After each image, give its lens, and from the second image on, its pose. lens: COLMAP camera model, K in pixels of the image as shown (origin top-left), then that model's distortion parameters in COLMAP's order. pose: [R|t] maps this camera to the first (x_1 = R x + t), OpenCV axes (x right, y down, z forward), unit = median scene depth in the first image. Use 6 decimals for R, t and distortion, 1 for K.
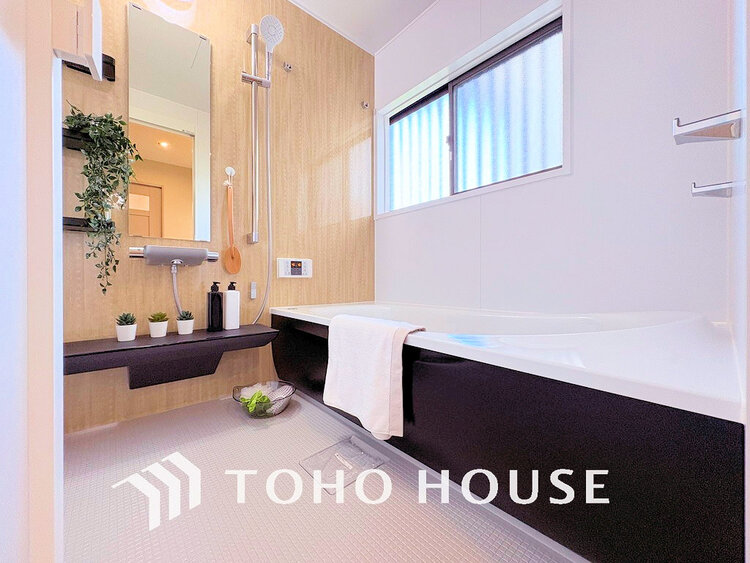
lens RADIAL K [[297.2, 0, 377.4], [0, 297.2, 280.5], [0, 0, 1]] dist [0.000051, 0.000265]
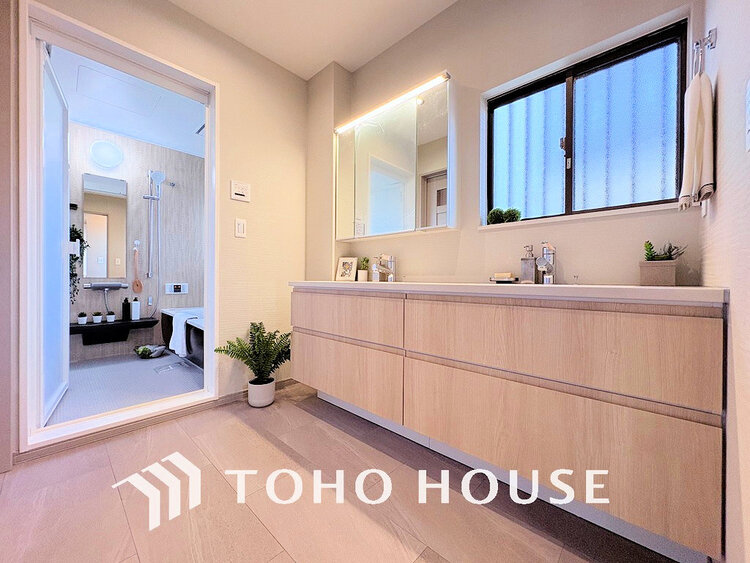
lens RADIAL K [[297.2, 0, 377.4], [0, 297.2, 280.5], [0, 0, 1]] dist [0.000051, 0.000265]
pose [[0.994589, 0.011497, 0.103246, 1.050555], [-0.012231, 0.999904, 0.006476, -0.157631], [-0.103161, -0.007704, 0.994635, -1.346196]]
